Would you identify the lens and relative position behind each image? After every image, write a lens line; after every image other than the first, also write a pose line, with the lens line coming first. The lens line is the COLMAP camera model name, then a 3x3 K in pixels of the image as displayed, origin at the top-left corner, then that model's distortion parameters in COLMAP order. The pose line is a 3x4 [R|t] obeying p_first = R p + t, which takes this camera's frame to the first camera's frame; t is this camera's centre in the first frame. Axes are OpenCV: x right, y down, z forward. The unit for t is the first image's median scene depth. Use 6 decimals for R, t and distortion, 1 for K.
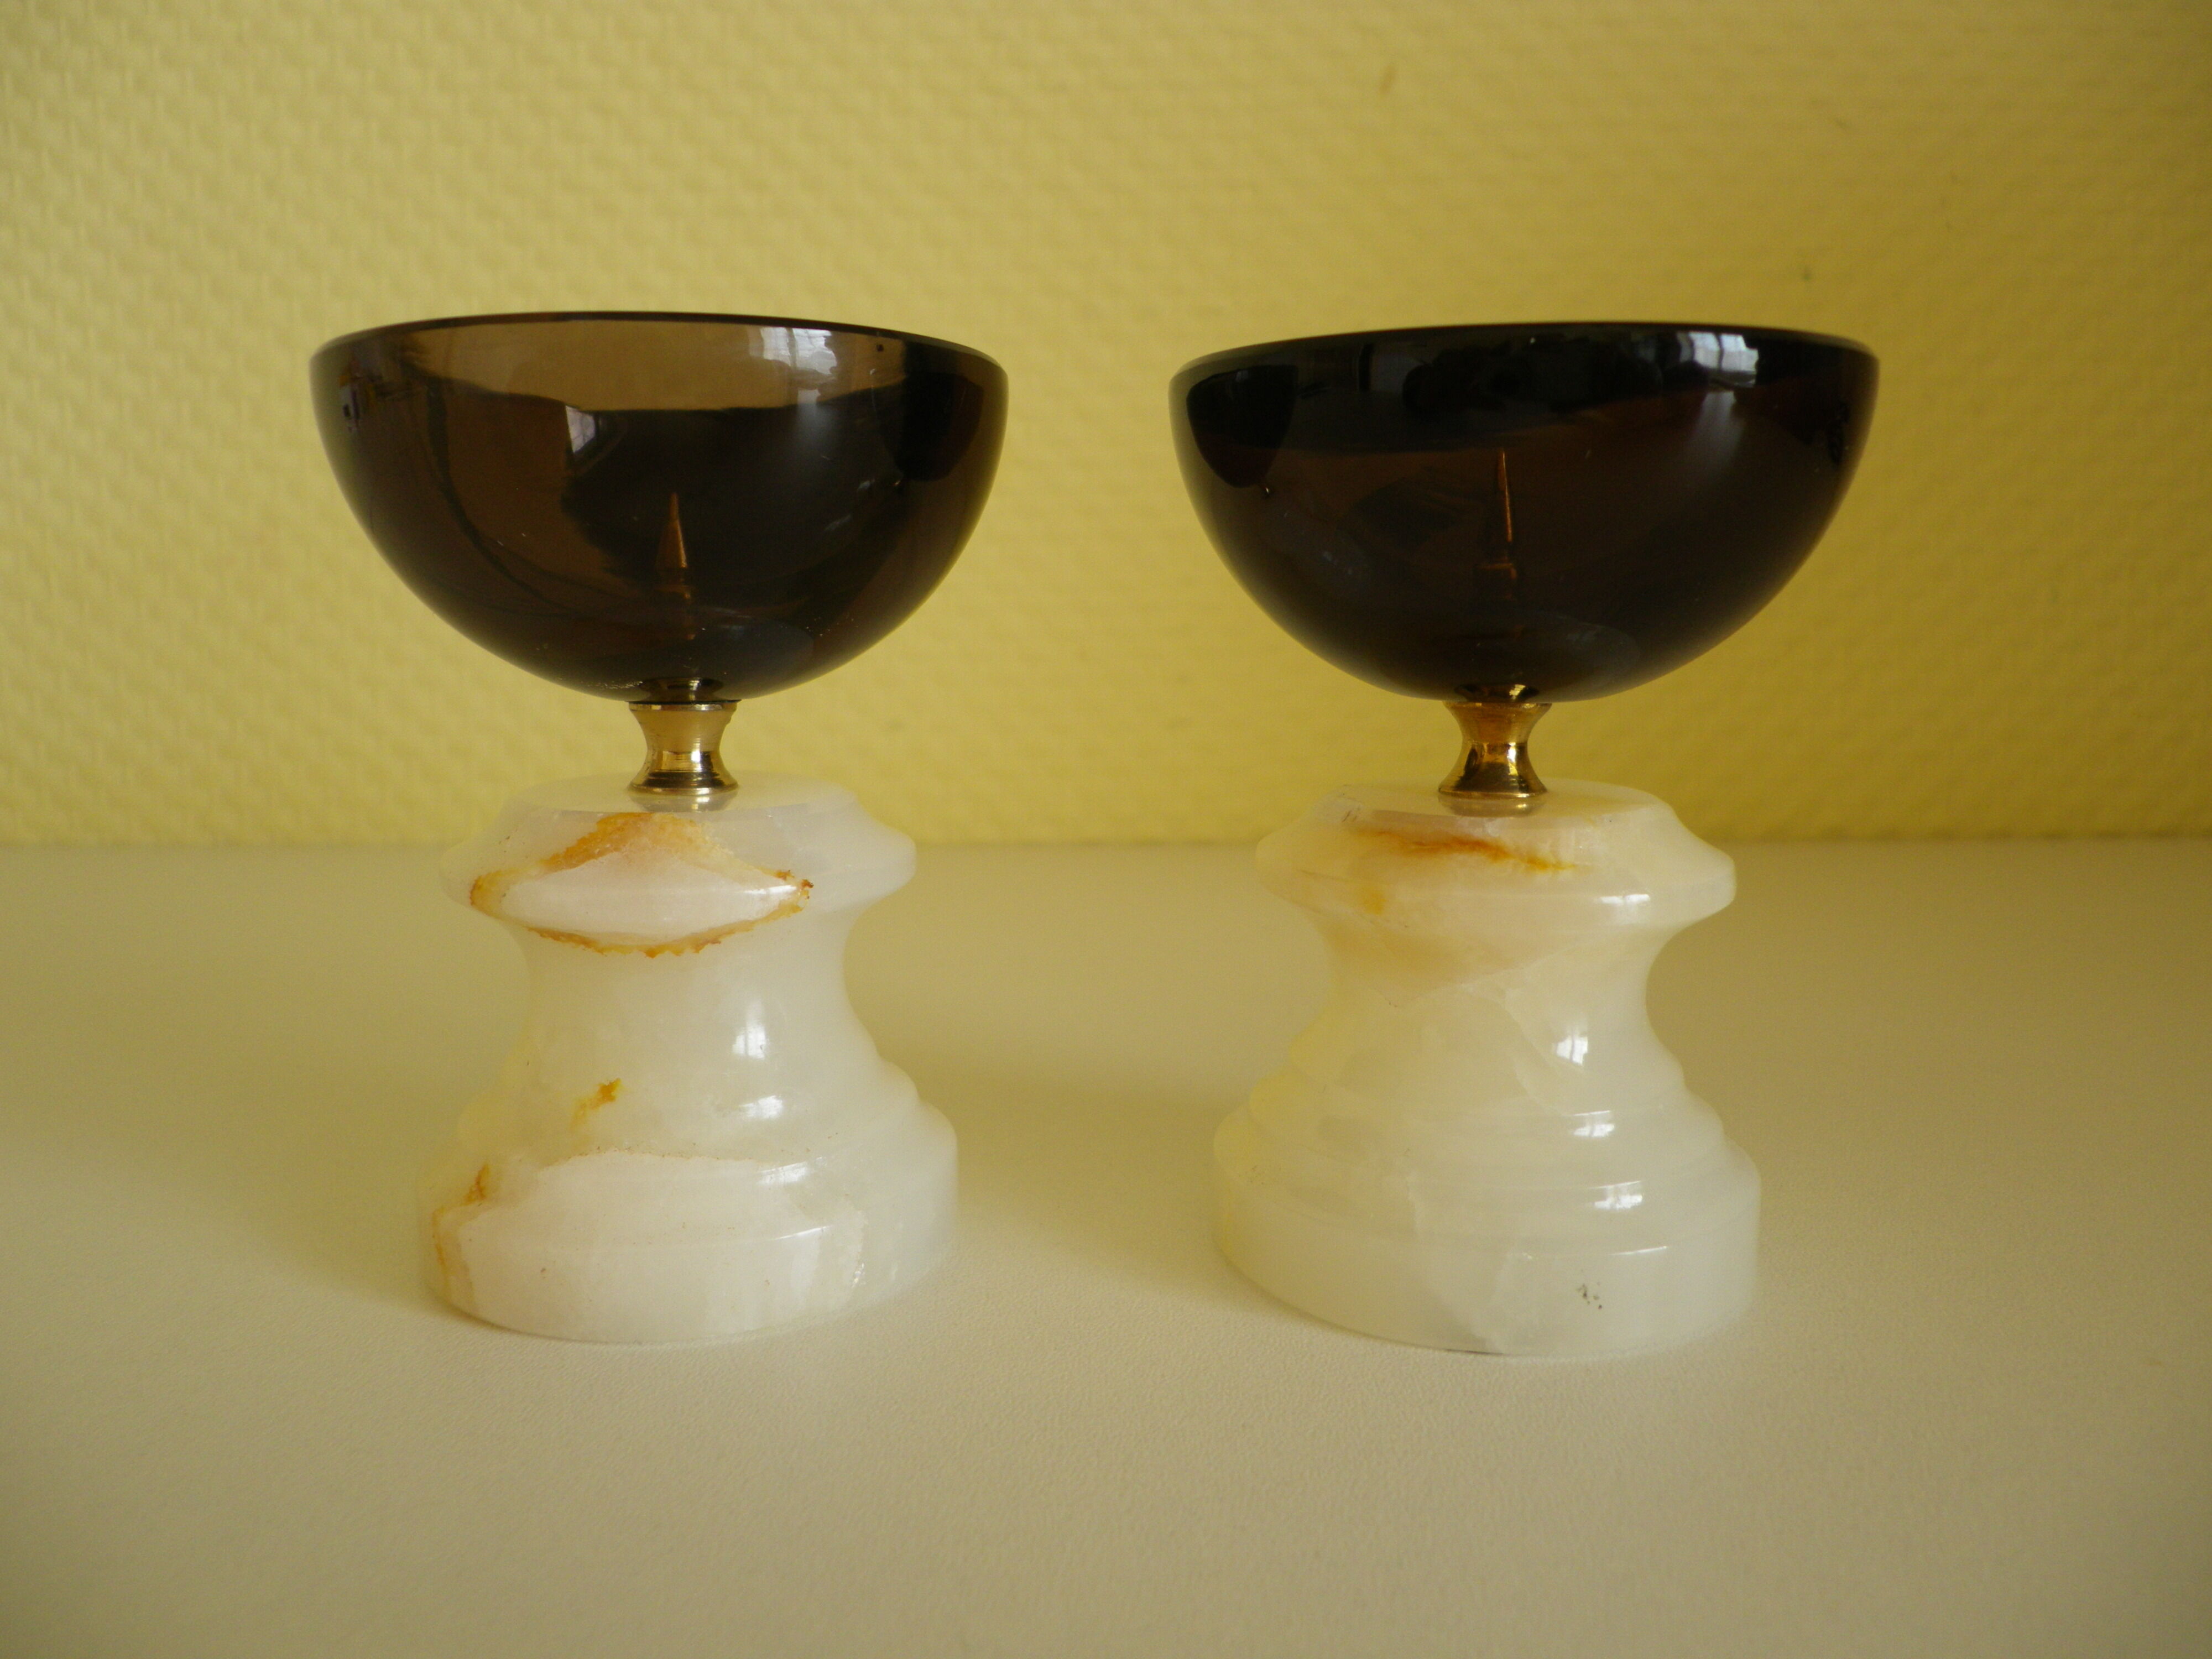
lens RADIAL K [[1667.8, 0, 1092.7], [0, 1667.8, 823.2], [0, 0, 1]] dist [0.000014, 0.002347]
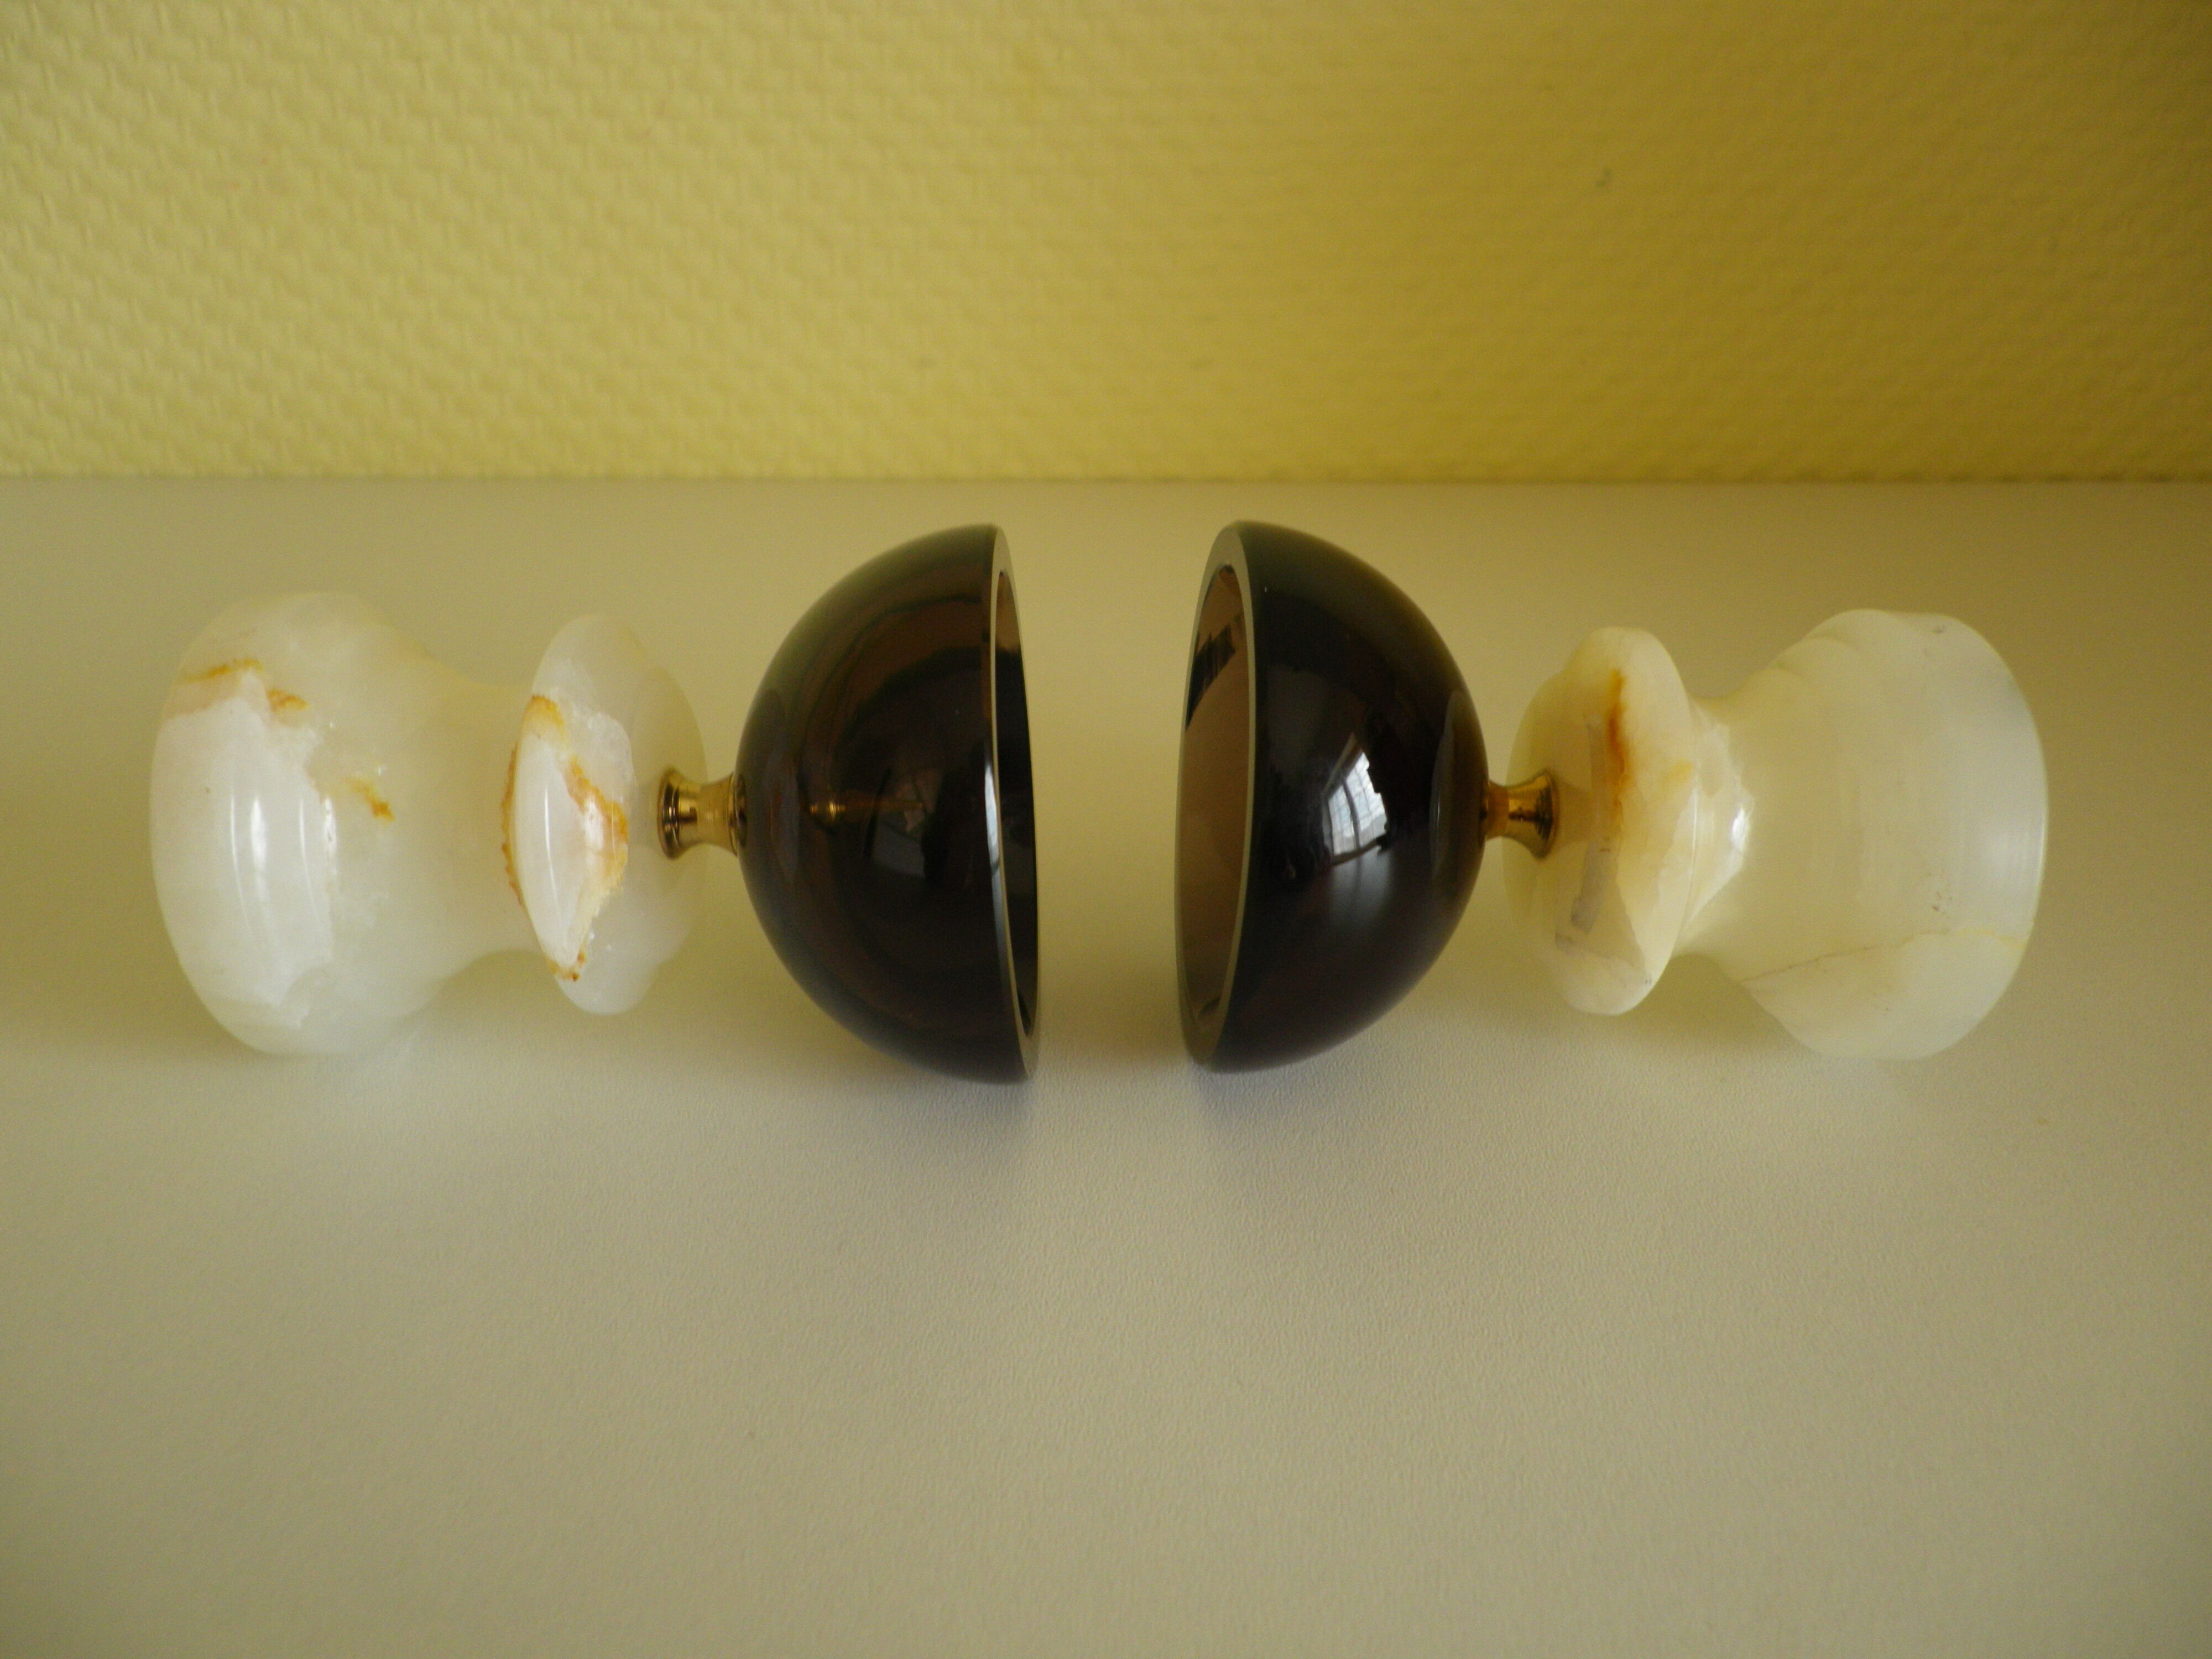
lens RADIAL K [[1667.8, 0, 1097.8], [0, 1667.8, 831.0], [0, 0, 1]] dist [0.000014, 0.002347]
pose [[0.998591, -0.006559, 0.052666, -0.069189], [-0.010330, 0.949332, 0.314106, -0.108616], [-0.052058, -0.314207, 0.947926, -0.060719]]
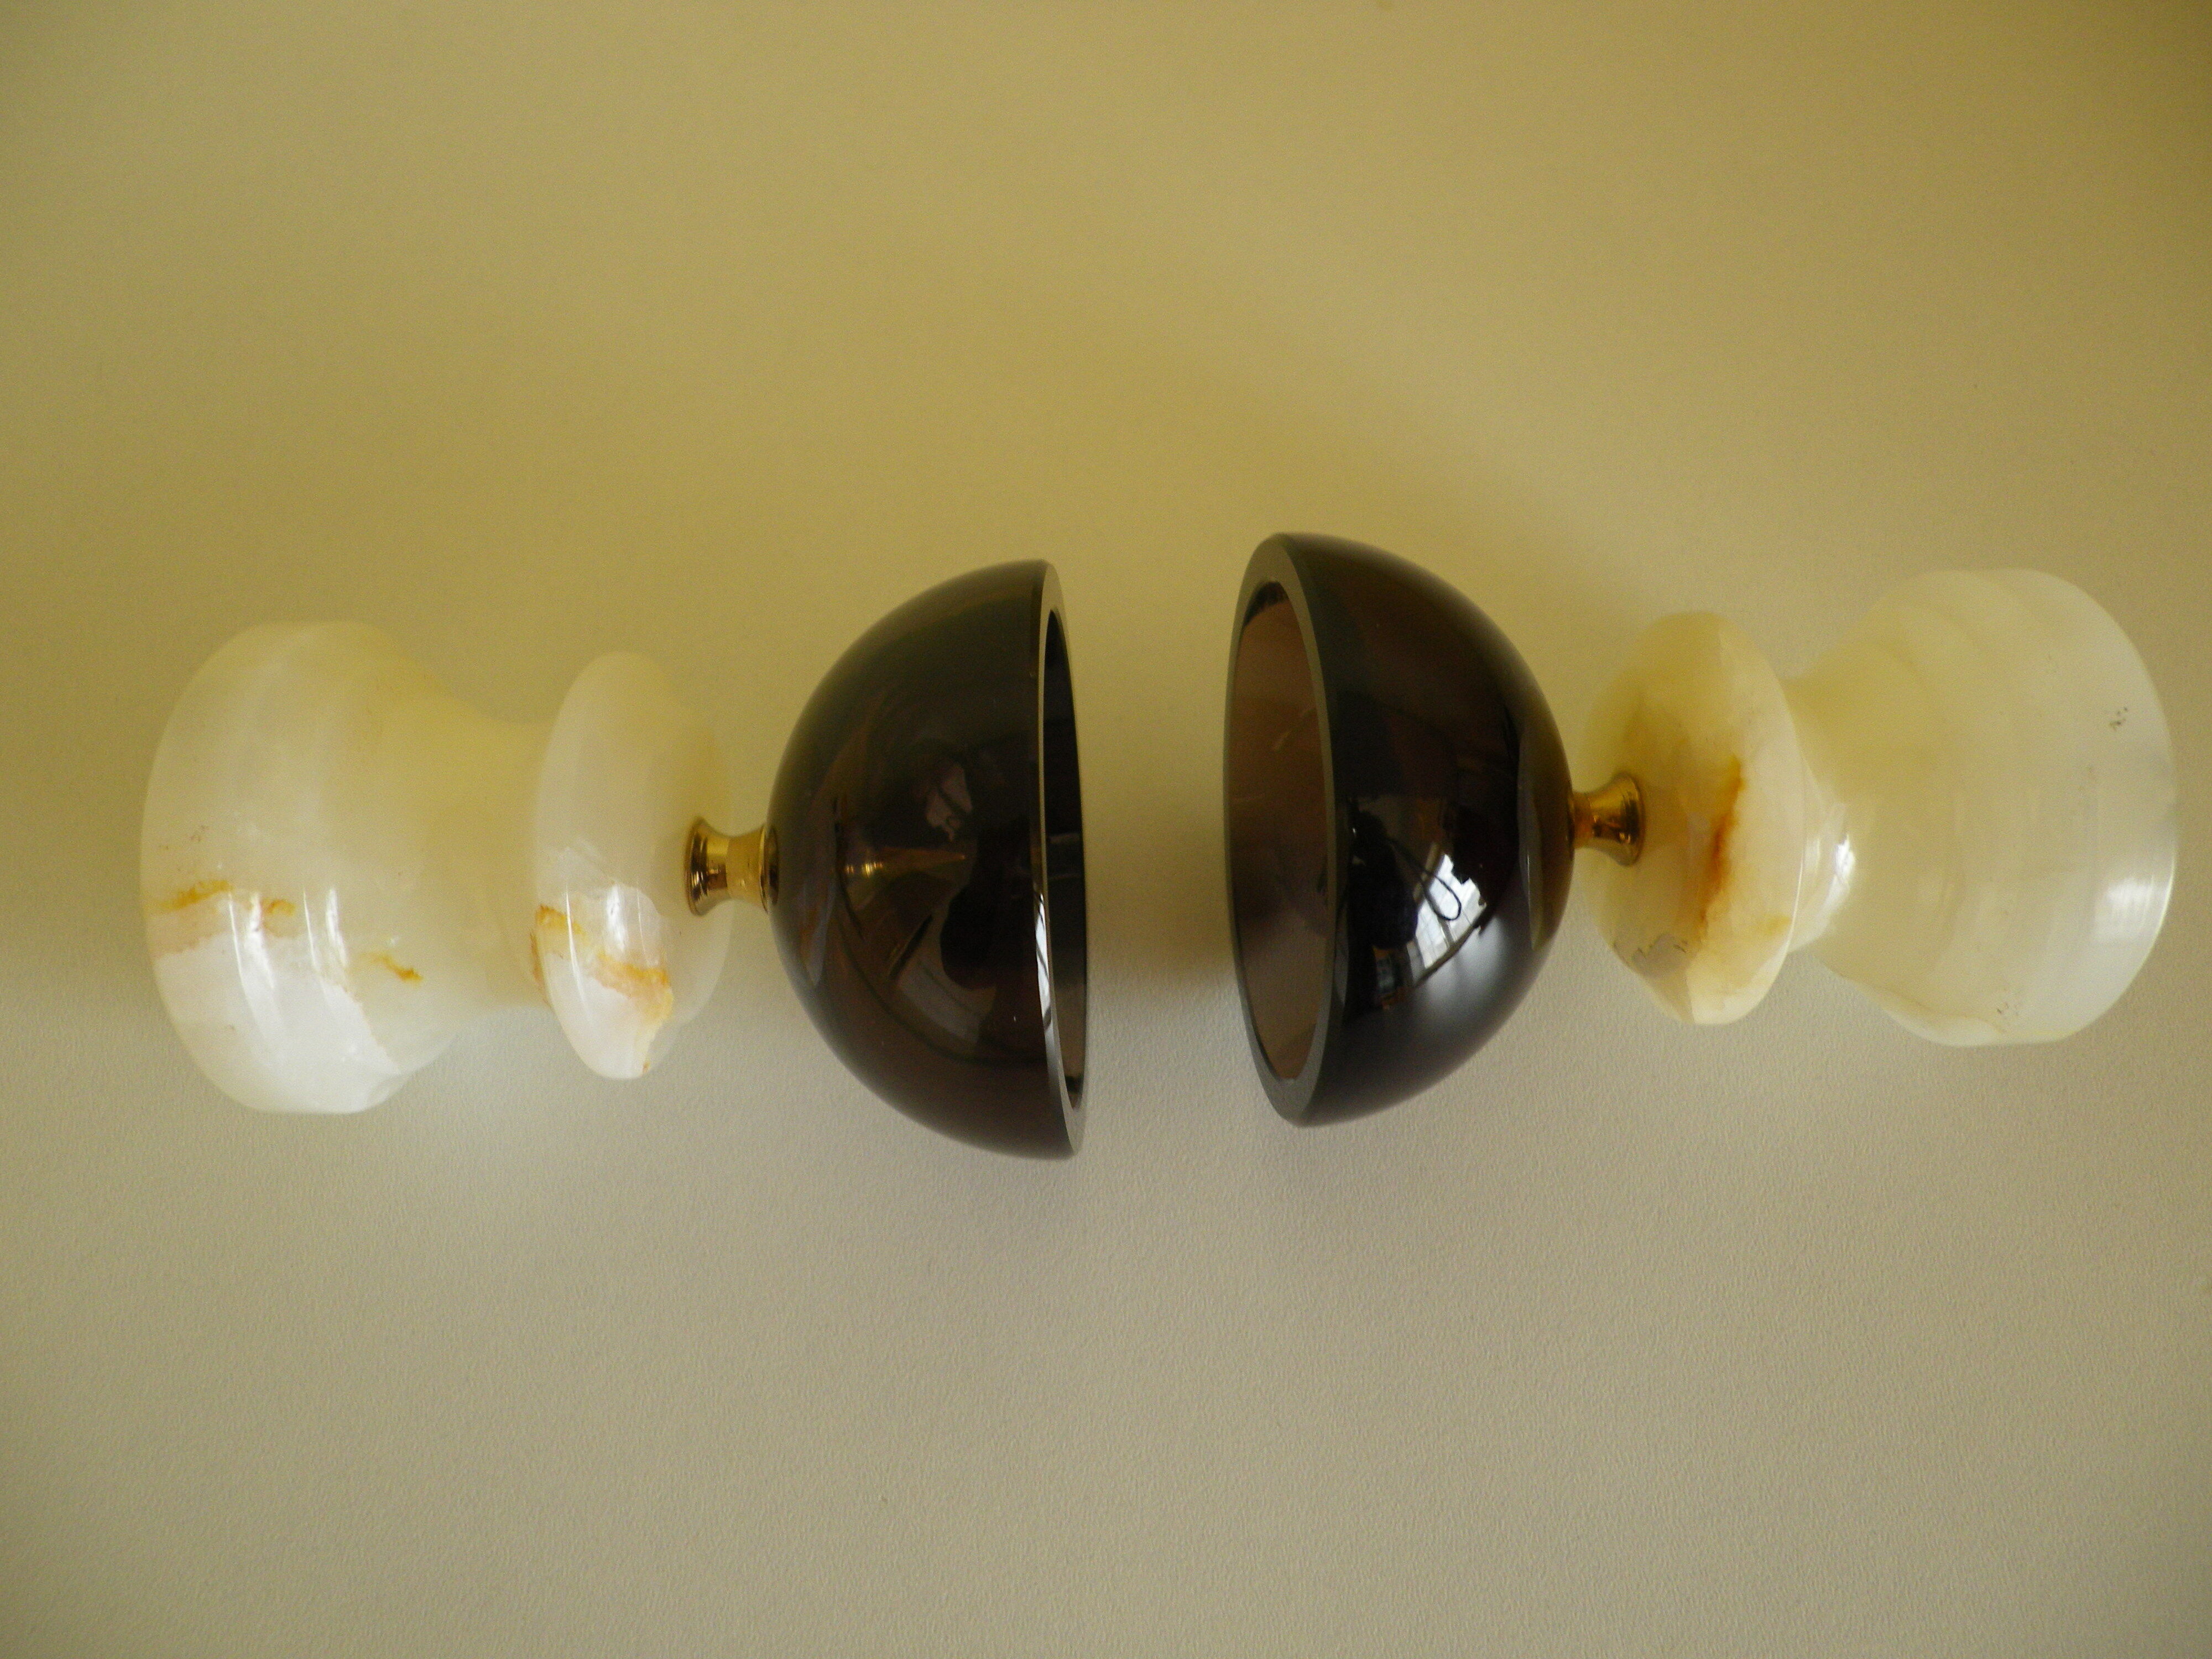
lens RADIAL K [[1667.8, 0, 1099.6], [0, 1667.8, 826.9], [0, 0, 1]] dist [0.000014, 0.002347]
pose [[0.997599, -0.060290, 0.034092, -0.072466], [0.001543, 0.511450, 0.859312, -0.337388], [-0.069244, -0.857196, 0.510315, 0.157184]]
